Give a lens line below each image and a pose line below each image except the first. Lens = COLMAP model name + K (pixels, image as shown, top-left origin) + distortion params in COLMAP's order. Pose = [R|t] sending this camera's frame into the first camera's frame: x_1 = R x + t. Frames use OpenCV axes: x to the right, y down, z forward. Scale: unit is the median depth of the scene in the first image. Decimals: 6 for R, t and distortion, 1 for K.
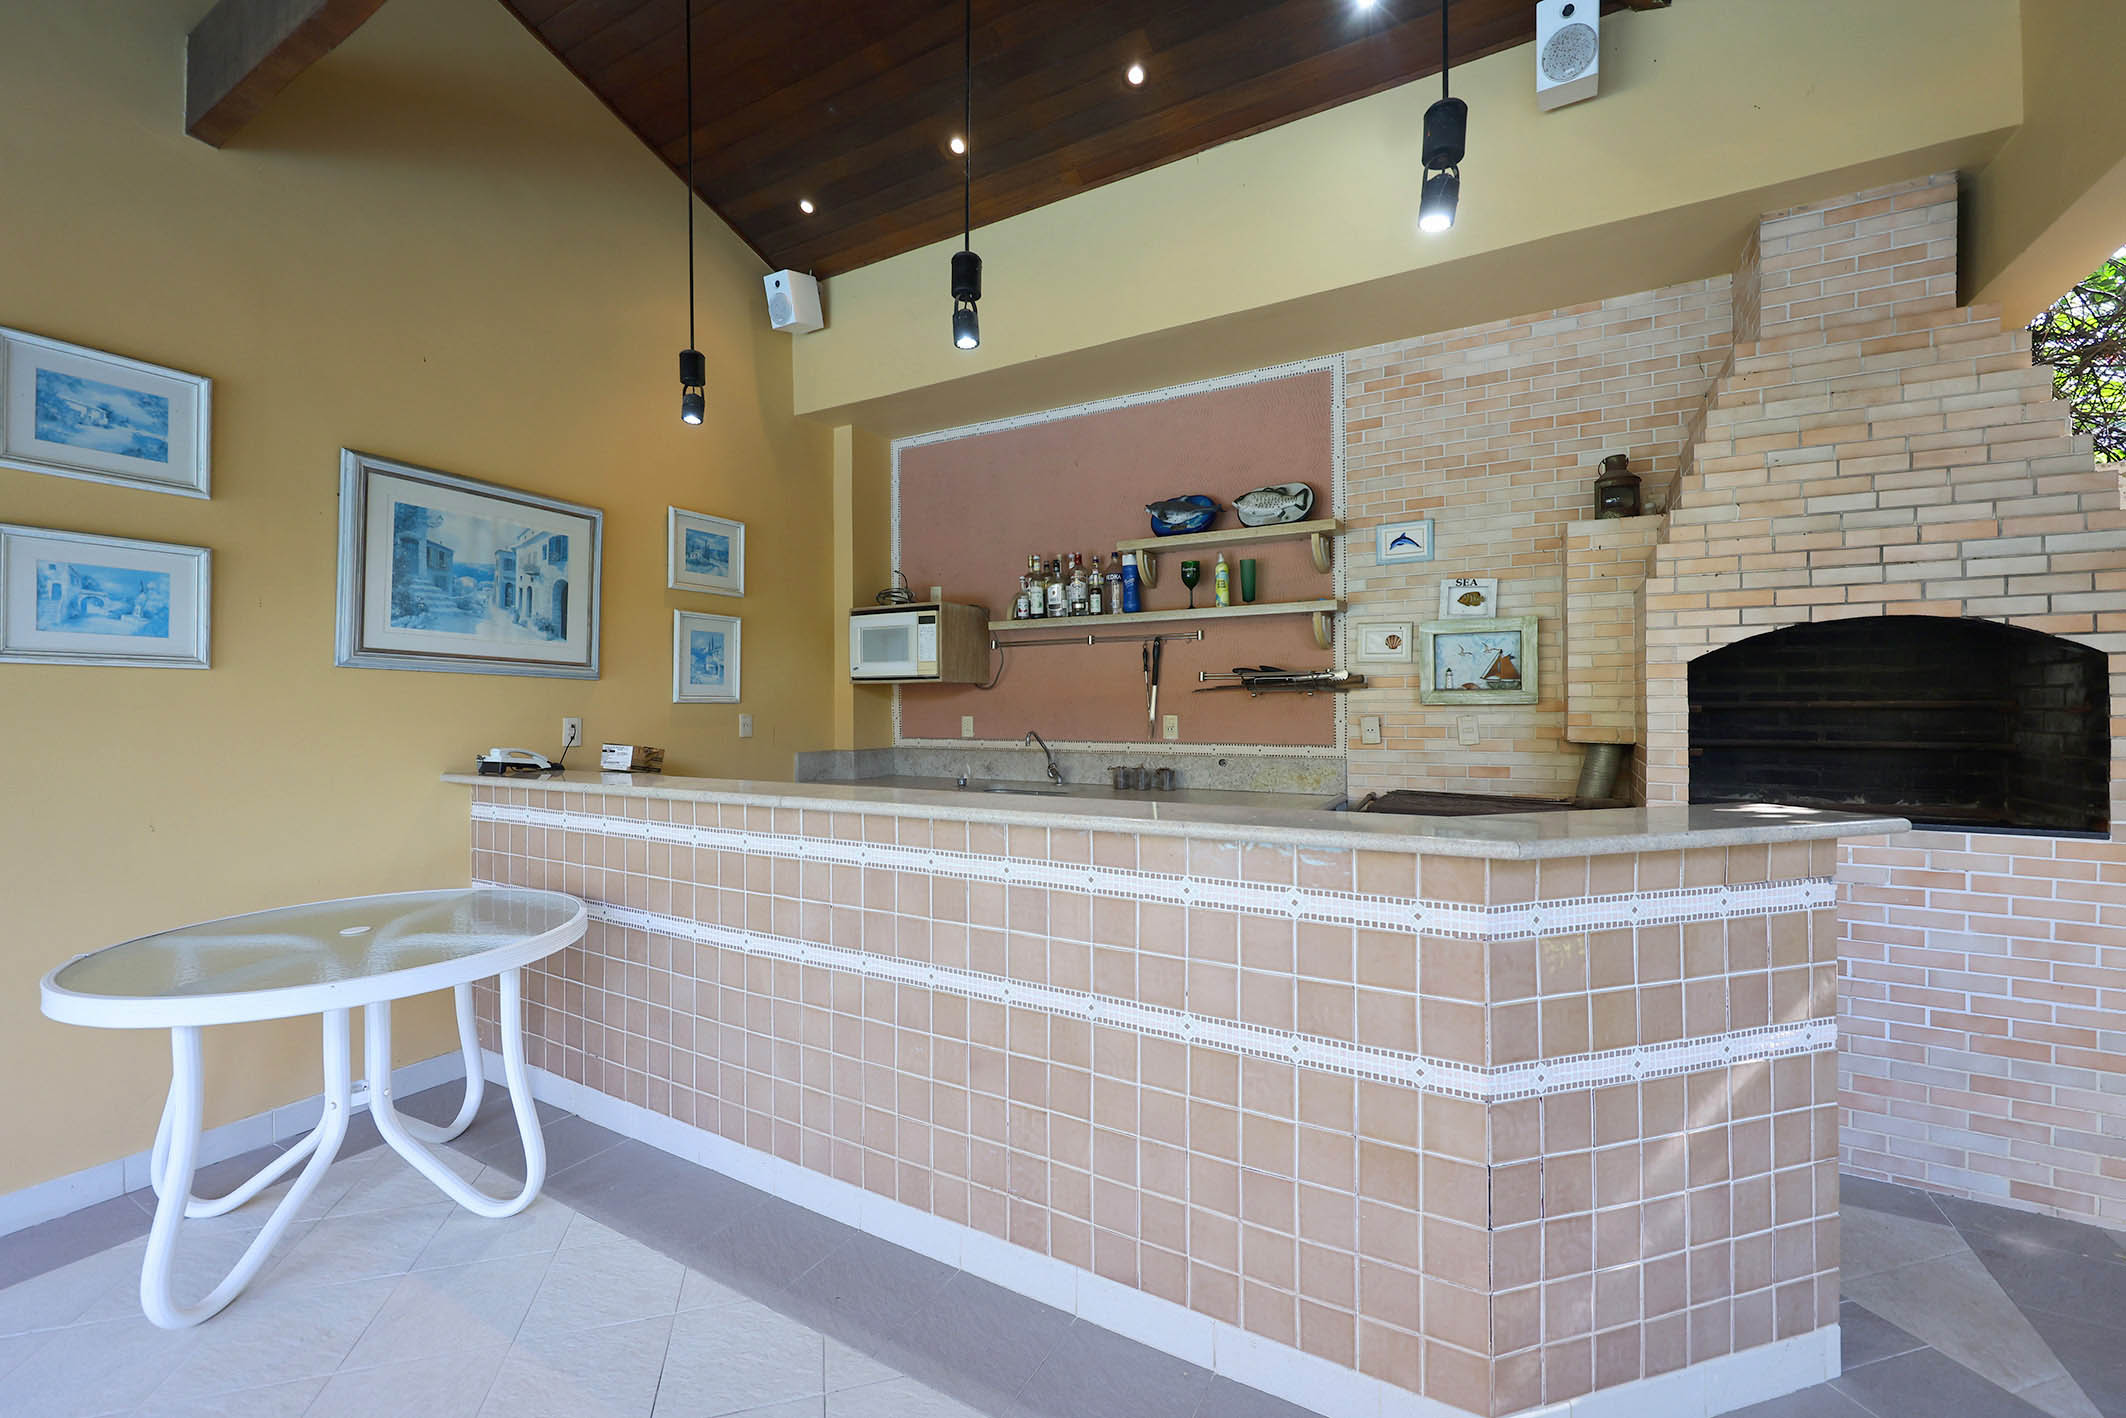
lens RADIAL K [[848.8, 0, 1064.5], [0, 848.8, 705.6], [0, 0, 1]] dist [-0.001206, 0.000302]
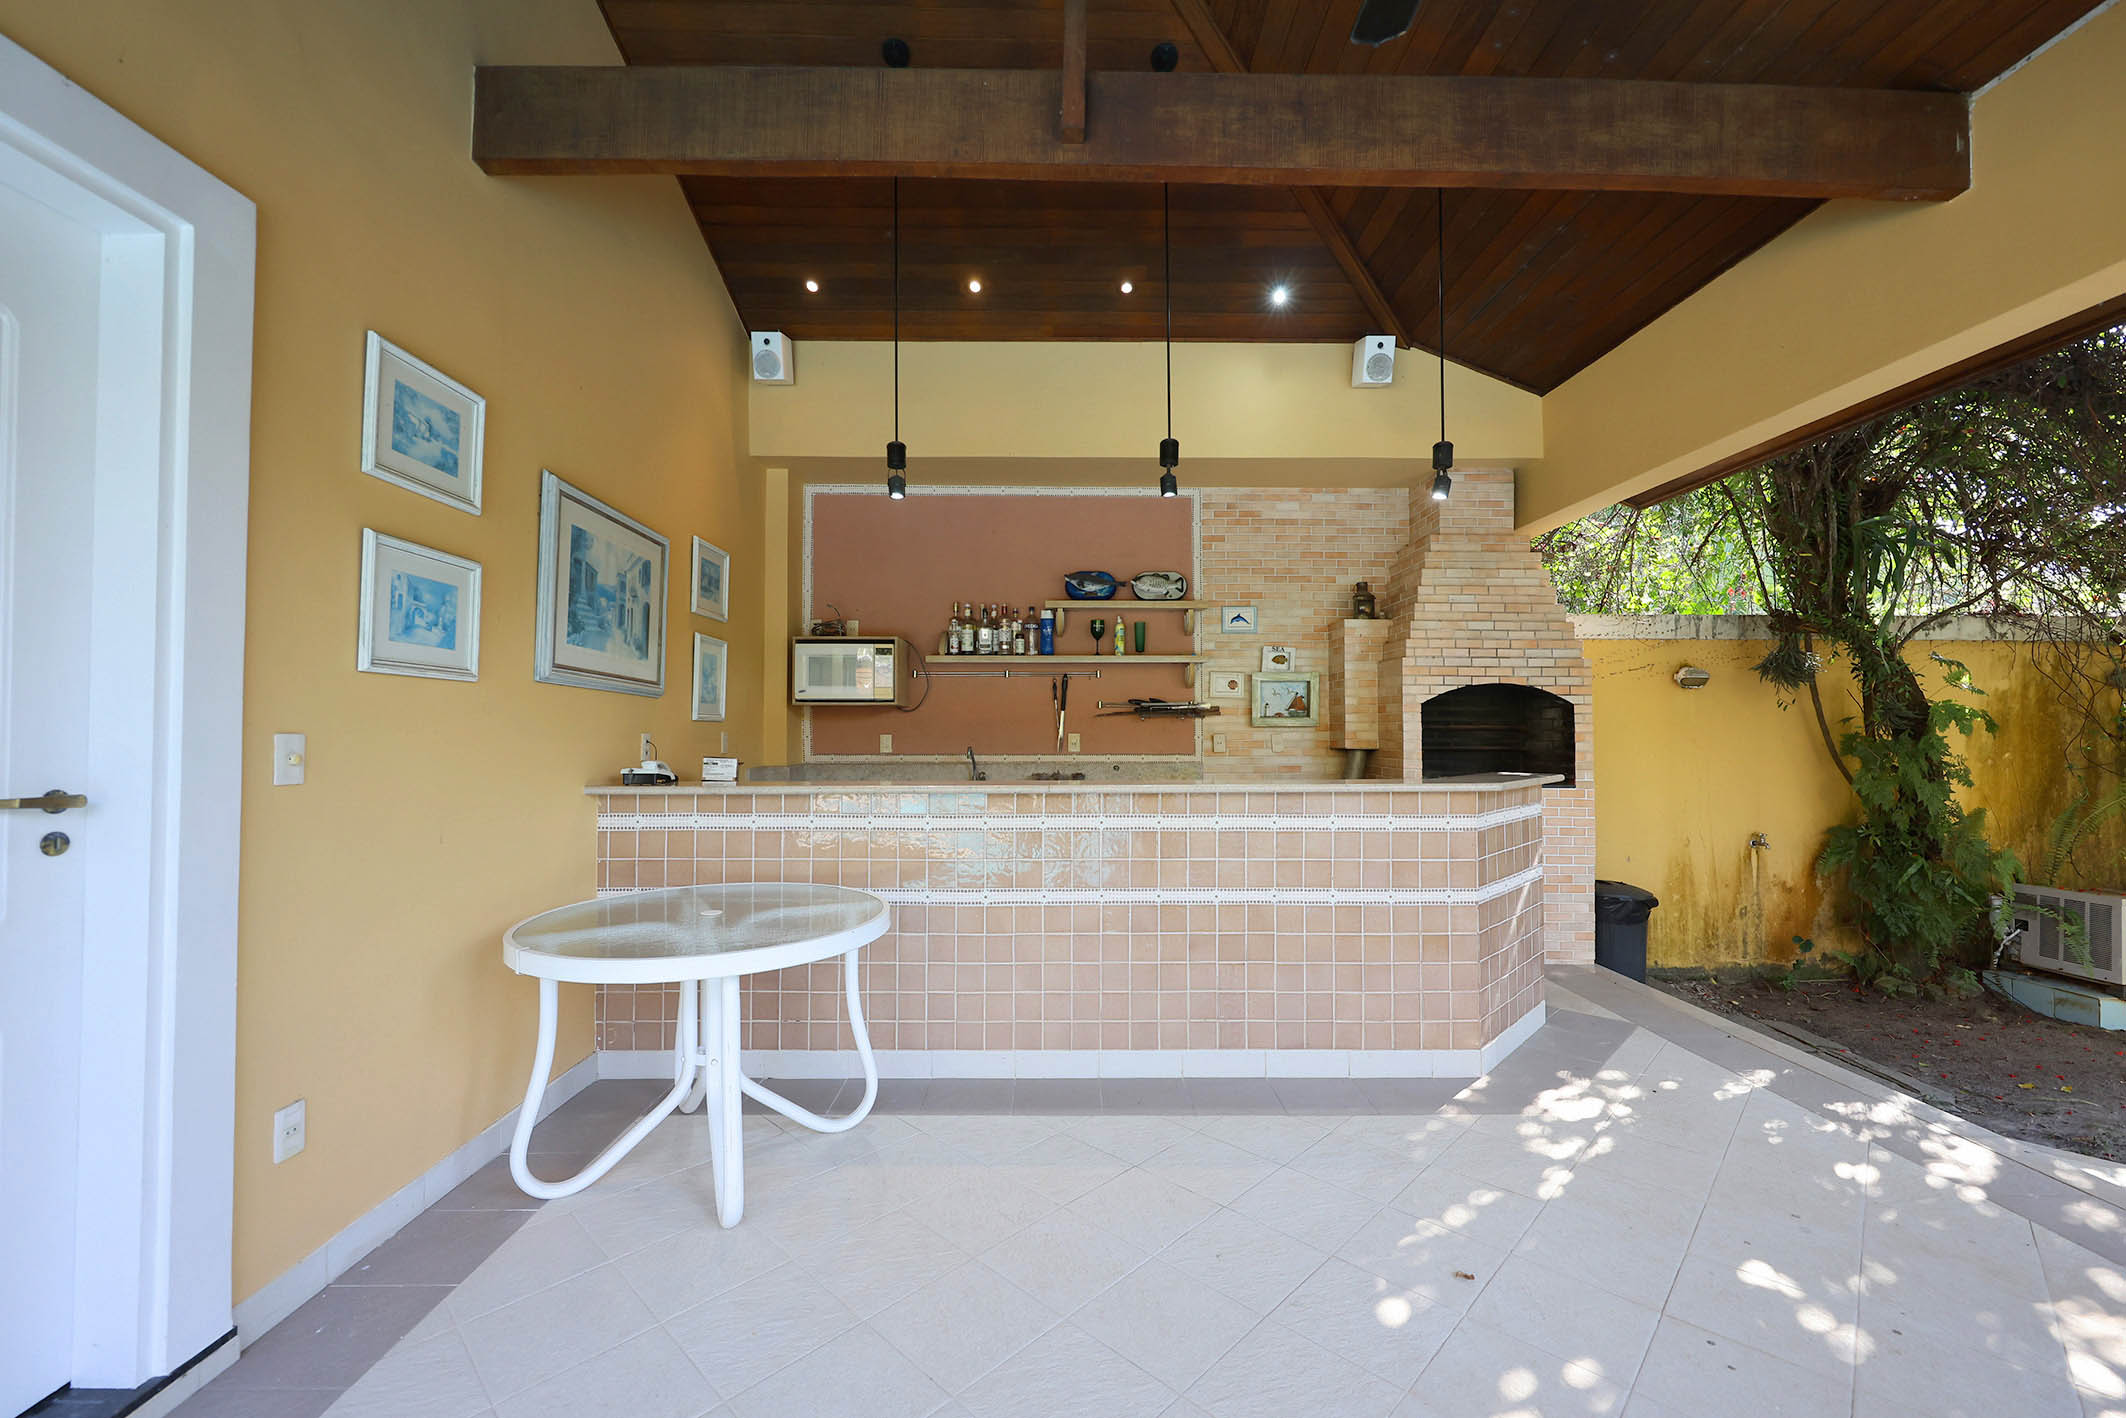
lens RADIAL K [[850.2, 0, 1059.0], [0, 850.2, 709.8], [0, 0, 1]] dist [-0.001010, 0.000036]
pose [[0.867424, 0.016326, 0.497303, -0.671074], [-0.004023, 0.999659, -0.025801, 0.010176], [-0.497554, 0.020380, 0.867193, -0.167284]]
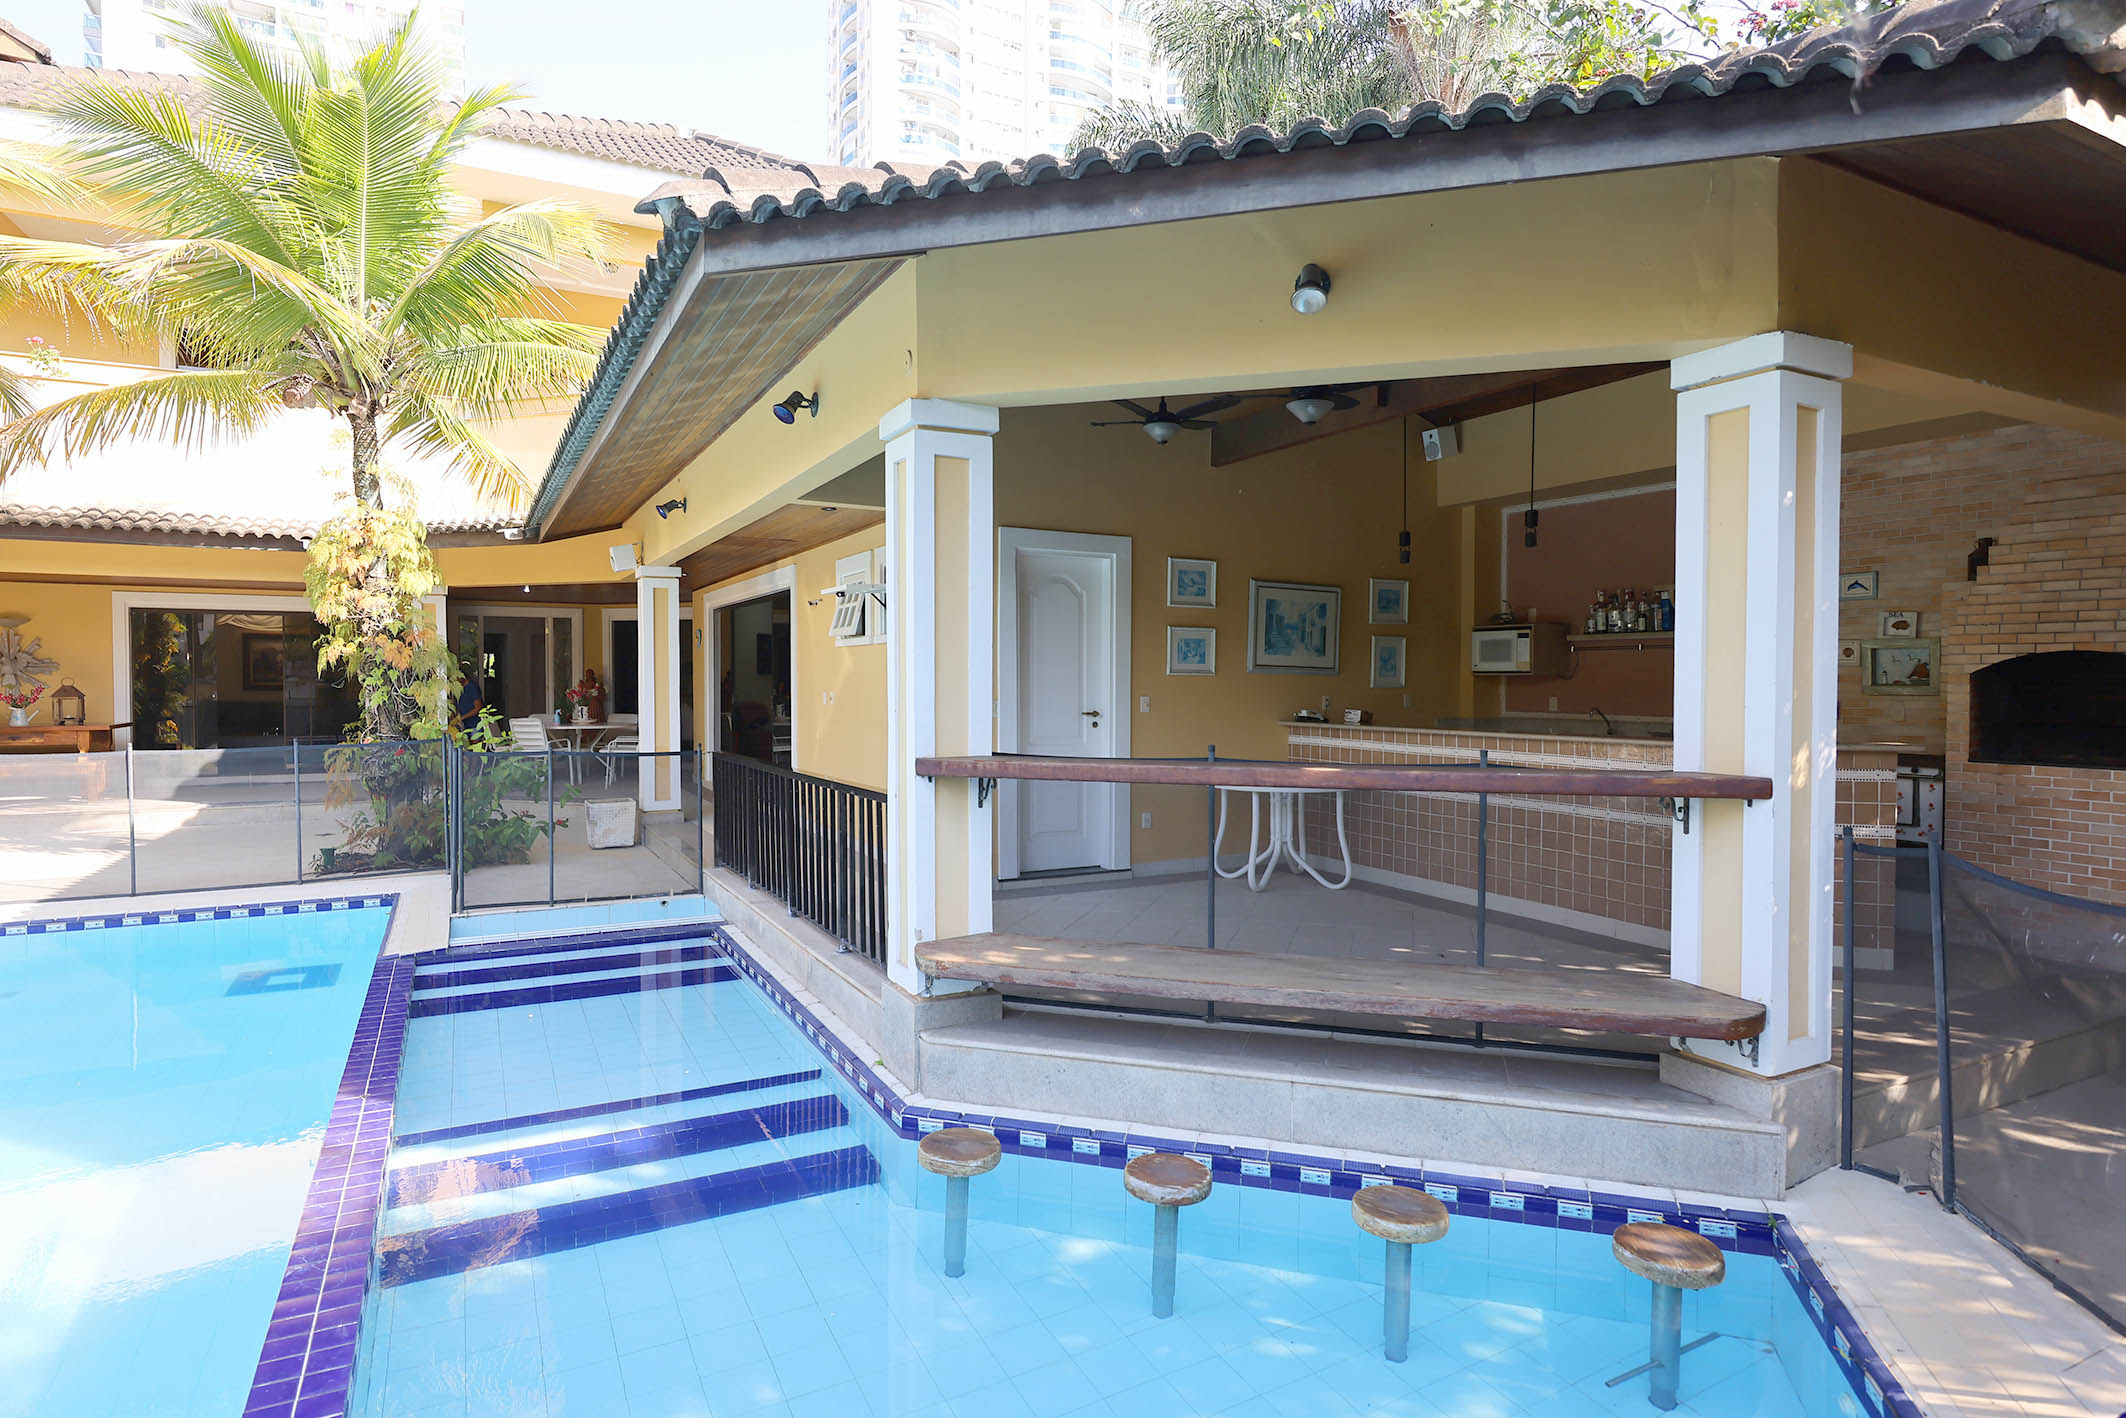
lens RADIAL K [[1127.9, 0, 1059.7], [0, 1127.9, 703.9], [0, 0, 1]] dist [0.000829, -0.000703]
pose [[0.837143, 0.017388, -0.546708, 0.330787], [-0.004001, 0.999663, 0.025668, -0.031495], [0.546969, -0.019300, 0.836930, -1.534642]]
